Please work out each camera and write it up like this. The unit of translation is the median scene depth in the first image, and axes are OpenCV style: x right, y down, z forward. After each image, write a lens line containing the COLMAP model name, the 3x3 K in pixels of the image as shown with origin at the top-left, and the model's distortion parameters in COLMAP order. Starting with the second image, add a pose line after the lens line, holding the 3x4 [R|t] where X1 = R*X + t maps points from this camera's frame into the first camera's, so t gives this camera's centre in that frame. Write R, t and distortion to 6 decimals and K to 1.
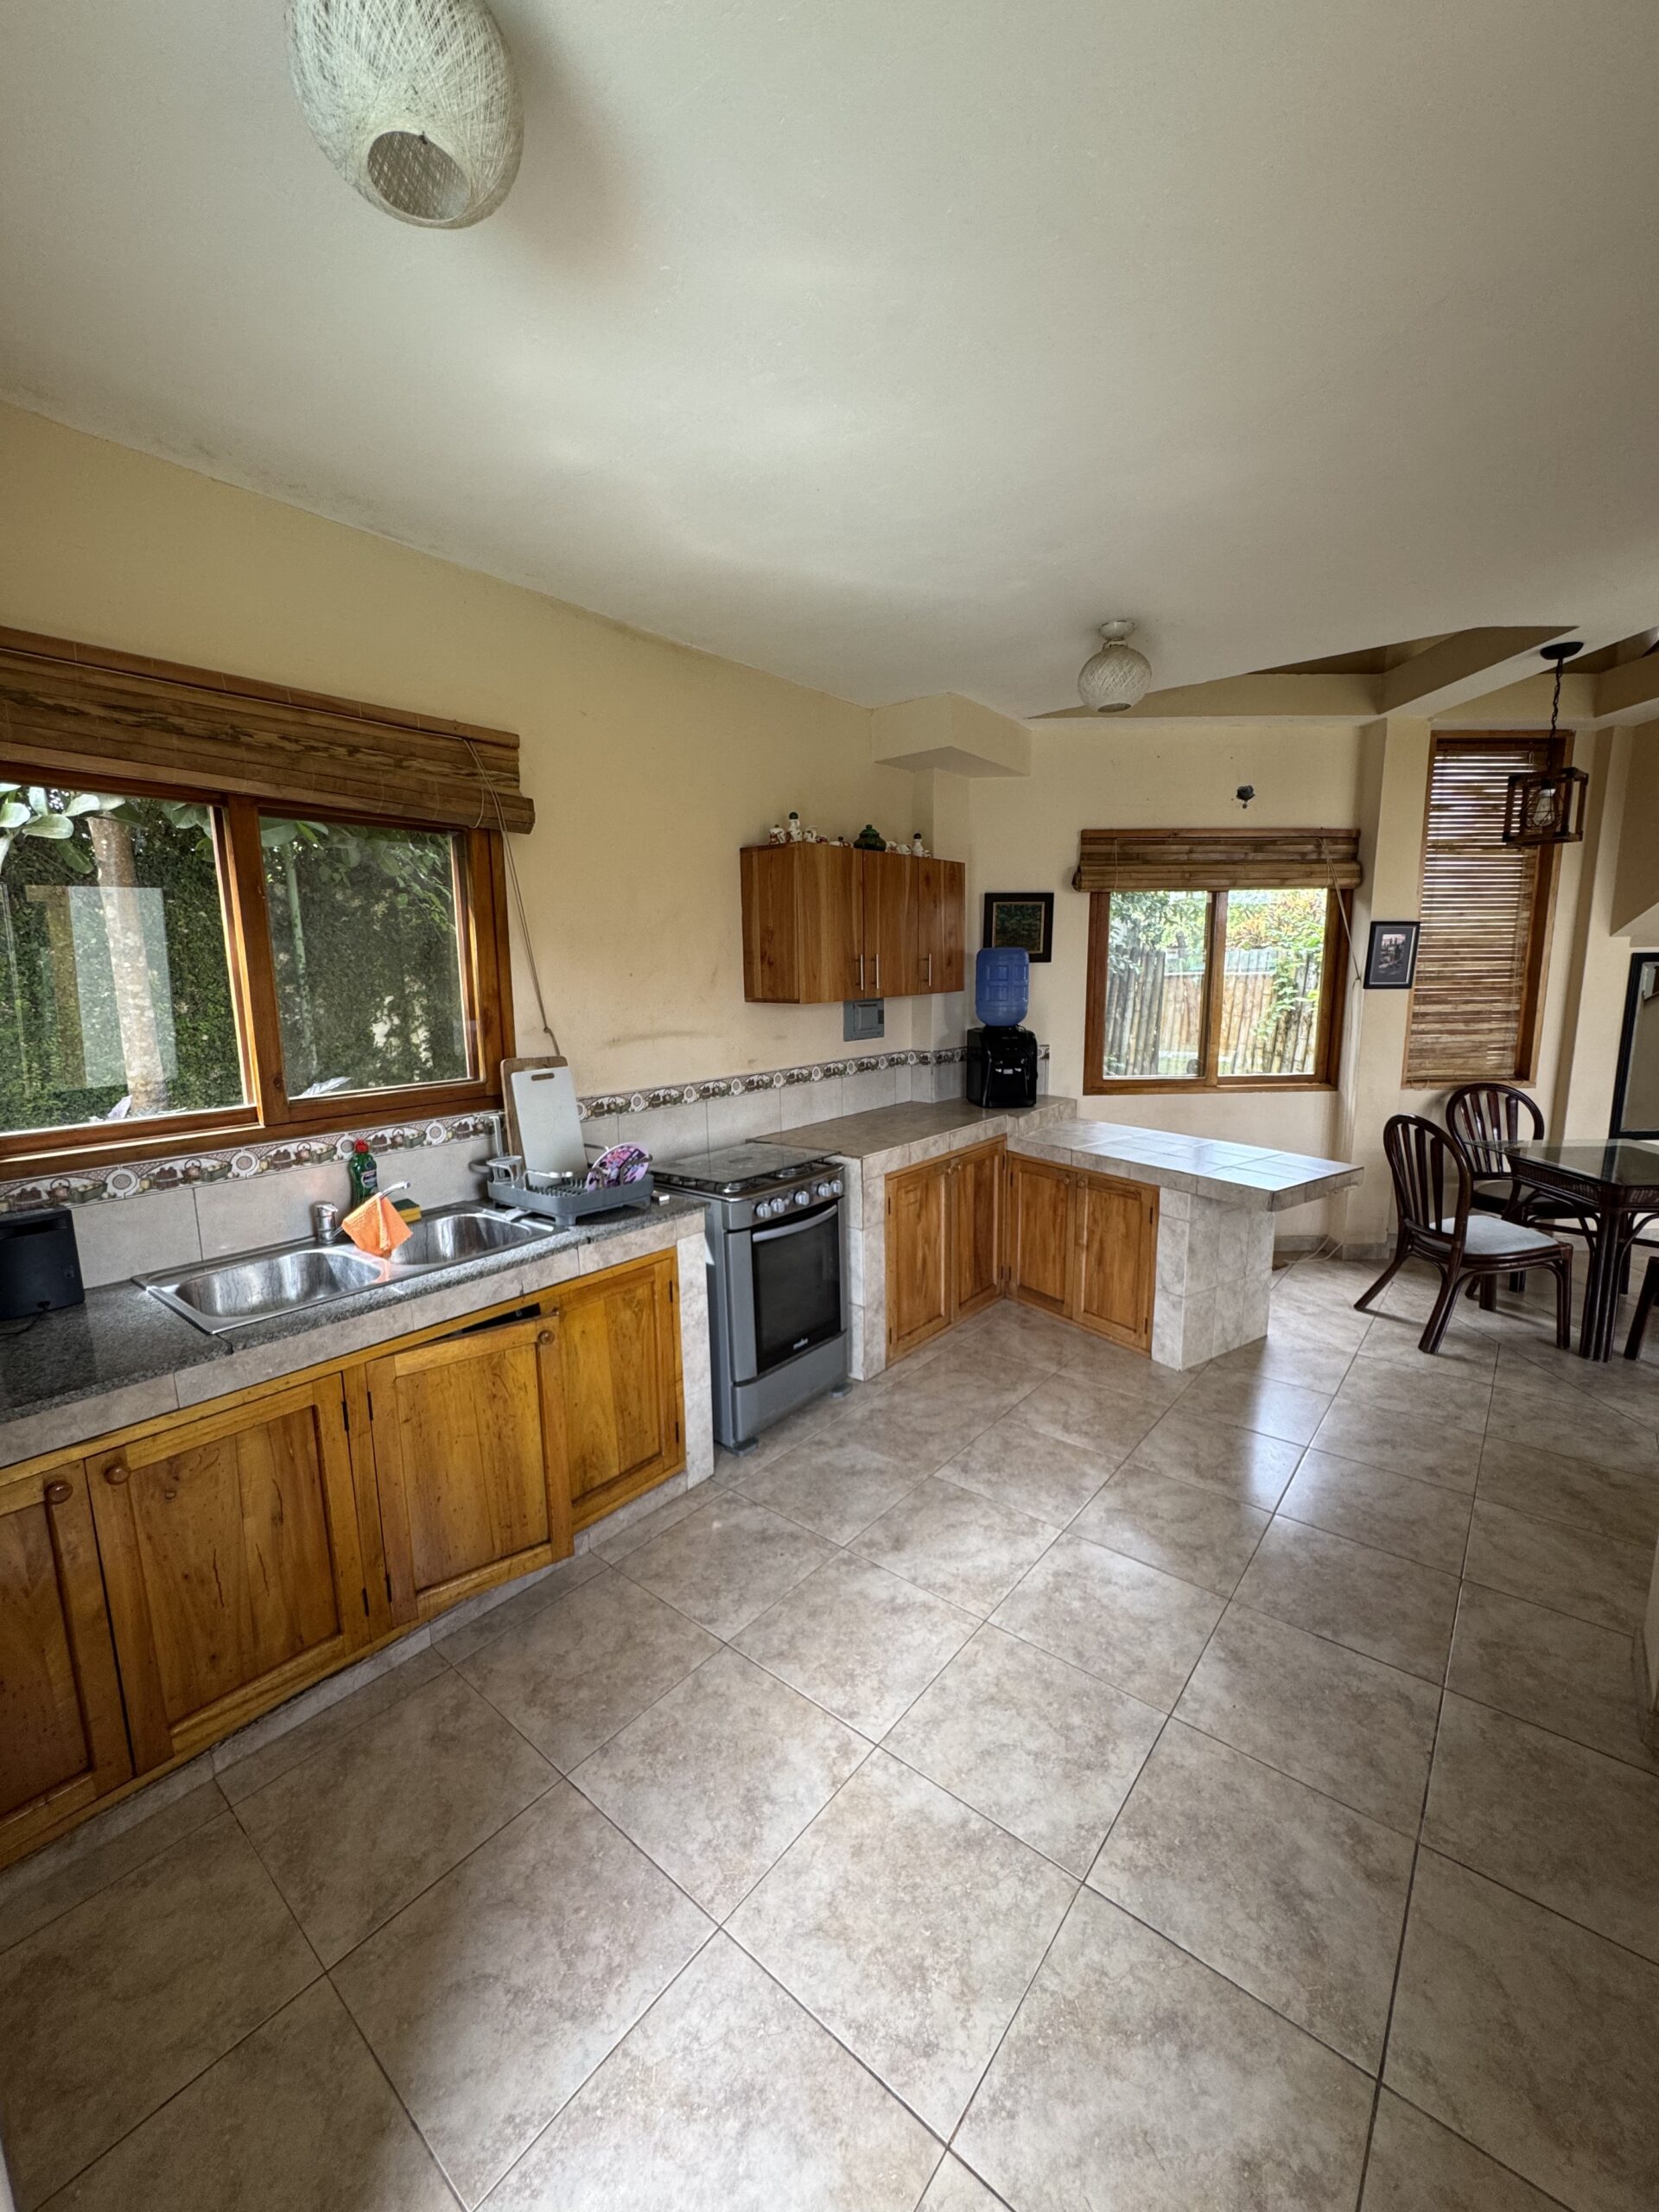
lens RADIAL K [[892.3, 0, 825.5], [0, 892.3, 1101.3], [0, 0, 1]] dist [-0.000464, -0.000112]
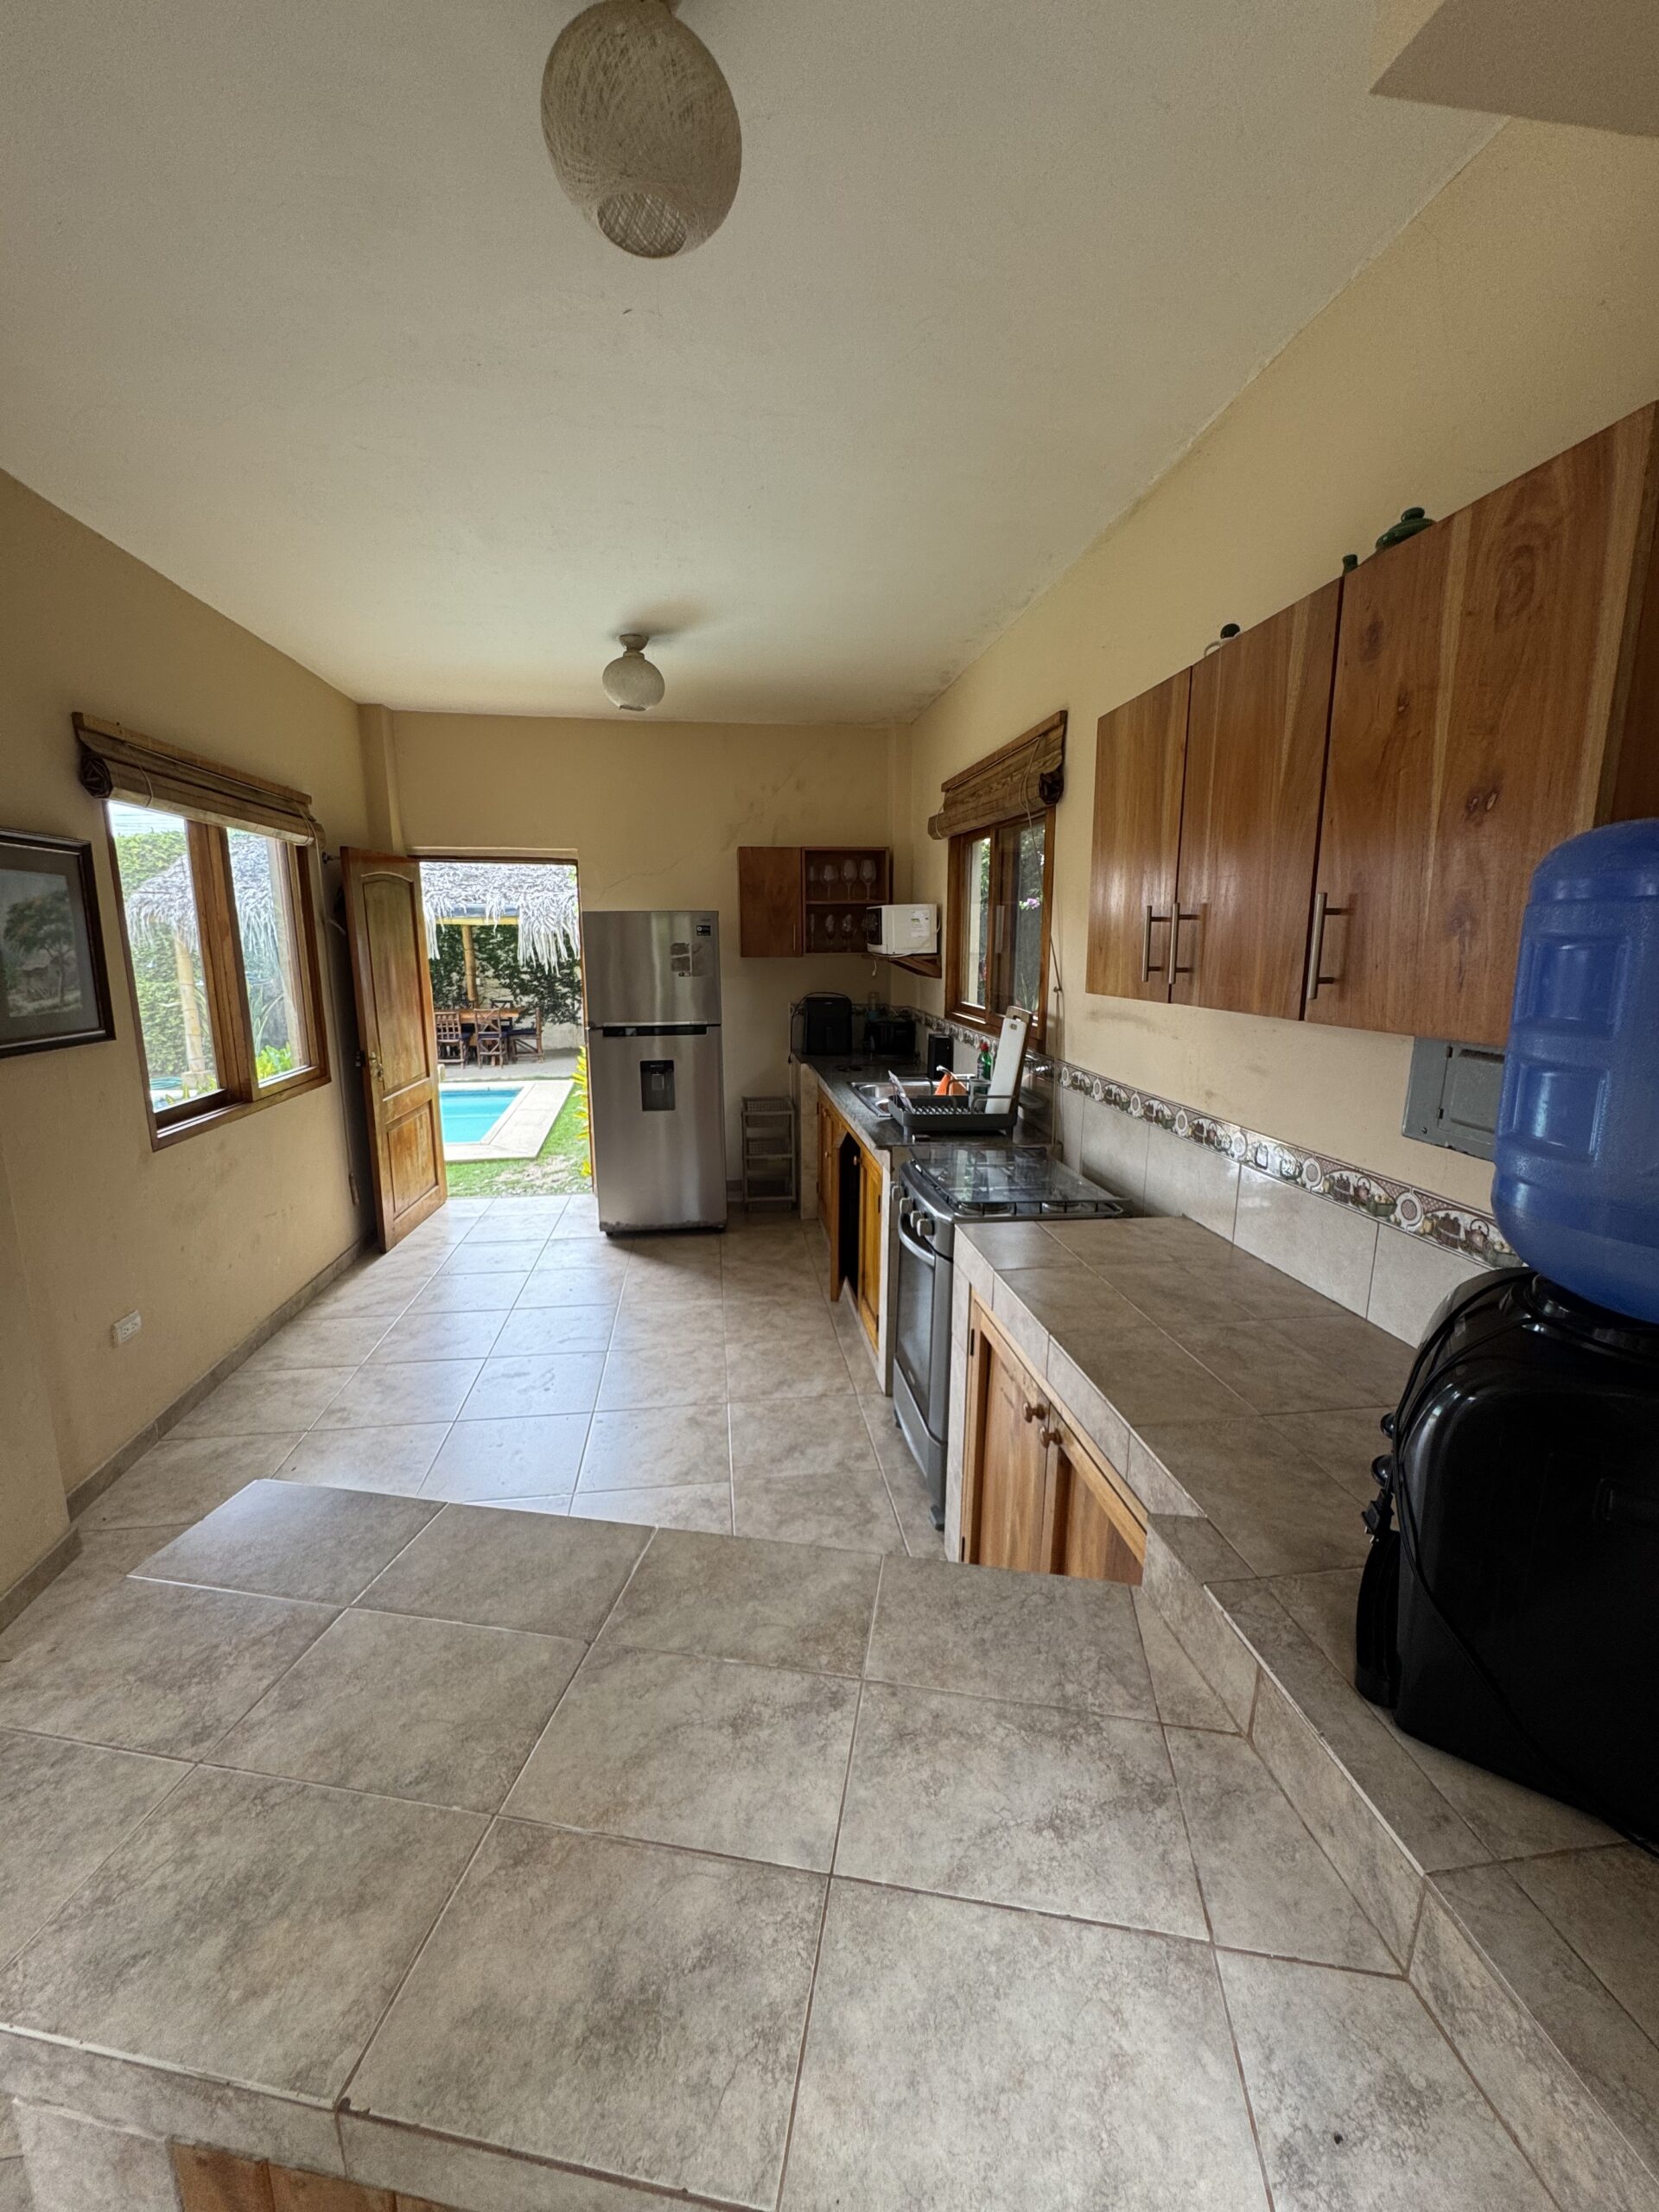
lens RADIAL K [[892.3, 0, 826.6], [0, 892.3, 1106.6], [0, 0, 1]] dist [-0.000464, -0.000112]
pose [[-0.684076, 0.145619, -0.714727, 0.661570], [-0.109181, 0.948388, 0.297724, -0.239822], [0.721193, 0.281701, -0.632871, 1.562524]]
